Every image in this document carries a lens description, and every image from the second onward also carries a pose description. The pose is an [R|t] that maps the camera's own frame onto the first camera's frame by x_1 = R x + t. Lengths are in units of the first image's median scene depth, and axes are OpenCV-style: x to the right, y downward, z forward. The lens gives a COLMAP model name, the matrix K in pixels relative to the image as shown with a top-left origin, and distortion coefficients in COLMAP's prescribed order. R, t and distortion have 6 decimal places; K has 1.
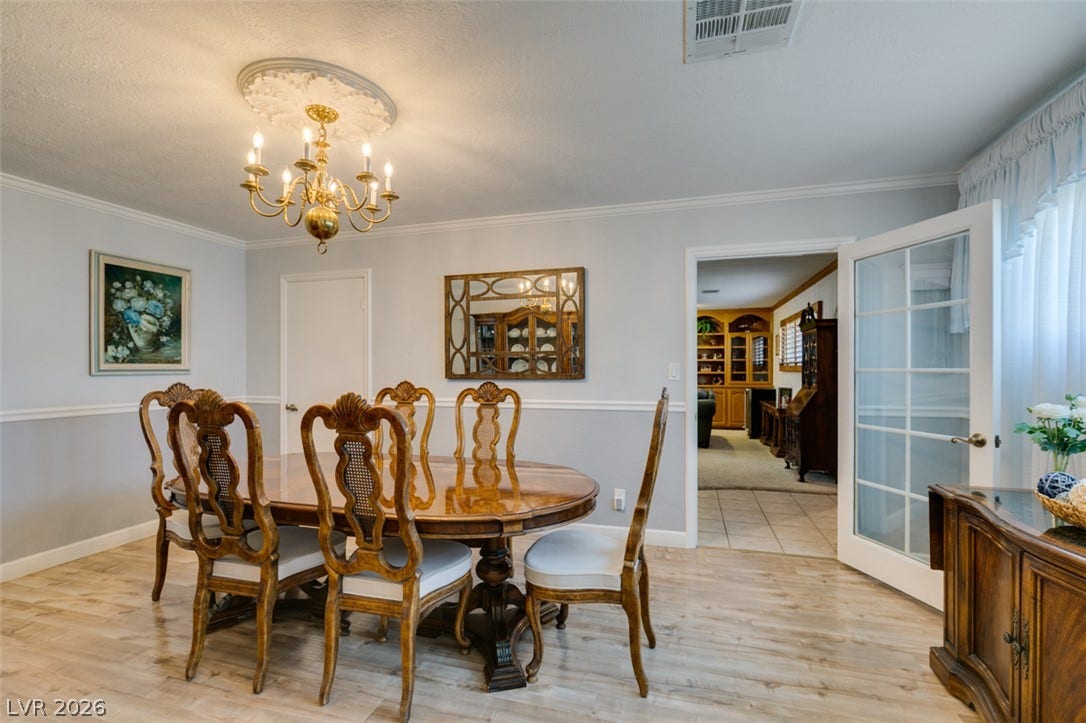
lens RADIAL K [[485.0, 0, 543.7], [0, 485.0, 365.2], [0, 0, 1]] dist [-0.003042, -0.000606]
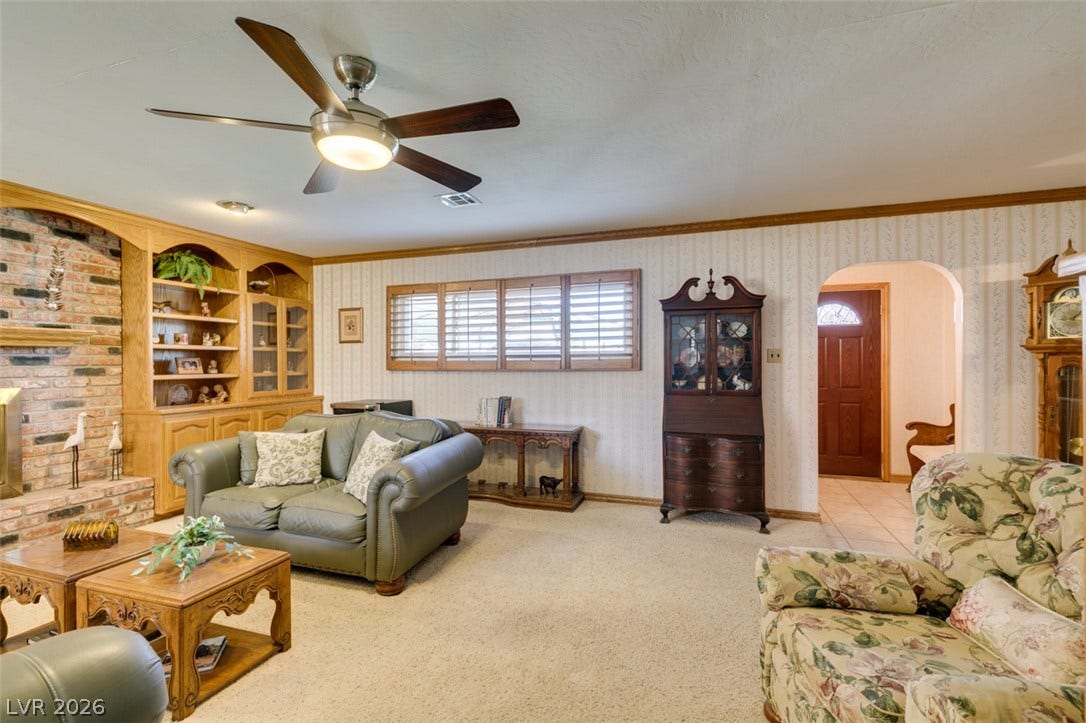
lens RADIAL K [[485.0, 0, 543.5], [0, 485.0, 363.7], [0, 0, 1]] dist [-0.003042, -0.000606]
pose [[0.041142, 0.000995, 0.999153, -0.080102], [0.001346, 0.999999, -0.001051, 0.005099], [-0.999152, 0.001388, 0.041141, 0.688855]]
